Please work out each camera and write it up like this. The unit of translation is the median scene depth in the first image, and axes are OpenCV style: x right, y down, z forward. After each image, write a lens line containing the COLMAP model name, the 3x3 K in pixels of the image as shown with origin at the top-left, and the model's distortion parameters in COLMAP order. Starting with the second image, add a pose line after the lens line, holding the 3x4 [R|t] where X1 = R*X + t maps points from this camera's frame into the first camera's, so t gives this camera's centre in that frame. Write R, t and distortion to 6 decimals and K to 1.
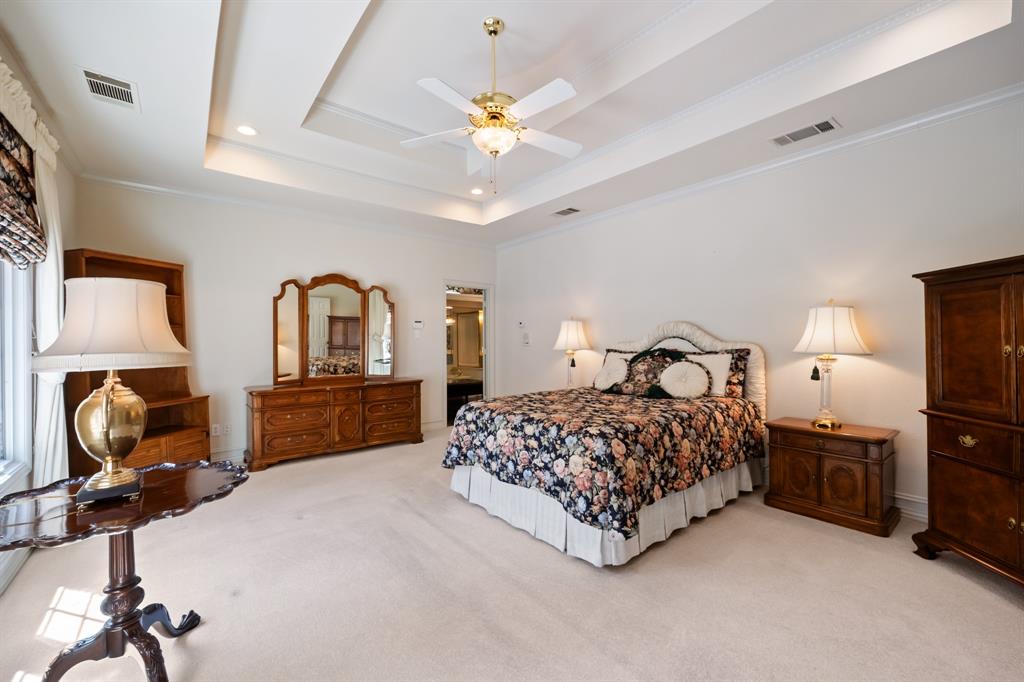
lens RADIAL K [[415.7, 0, 514.4], [0, 415.7, 342.2], [0, 0, 1]] dist [-0.001929, 0.000534]
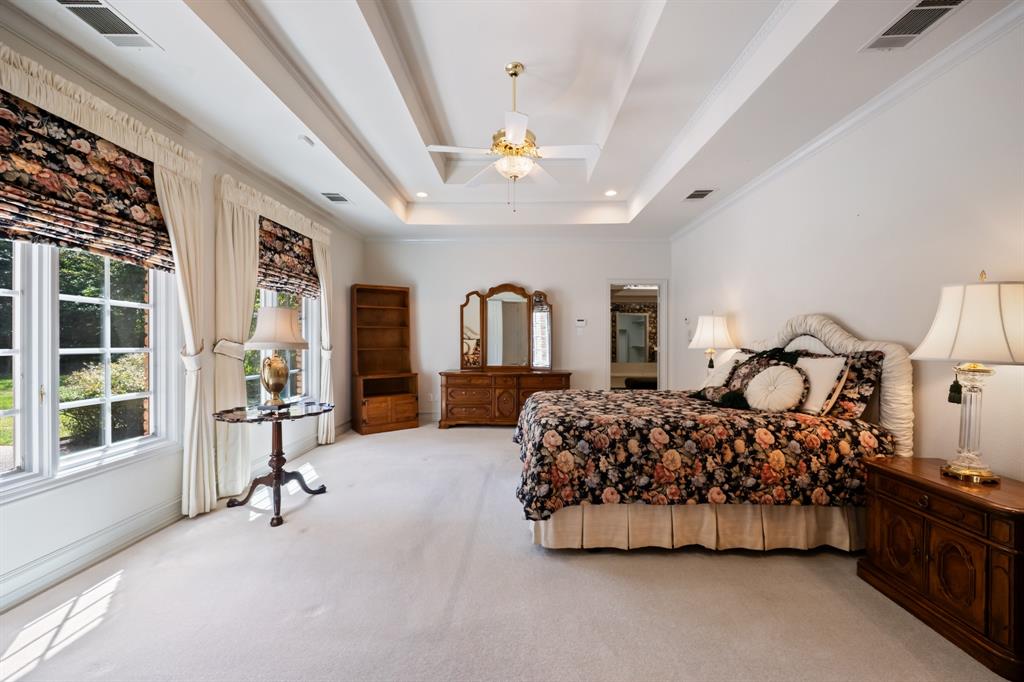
lens RADIAL K [[415.7, 0, 510.6], [0, 415.7, 339.4], [0, 0, 1]] dist [-0.001929, 0.000534]
pose [[0.760456, 0.007490, -0.649347, 0.545284], [-0.007560, 0.999968, 0.002680, -0.000621], [0.649346, 0.002871, 0.760488, 0.079739]]
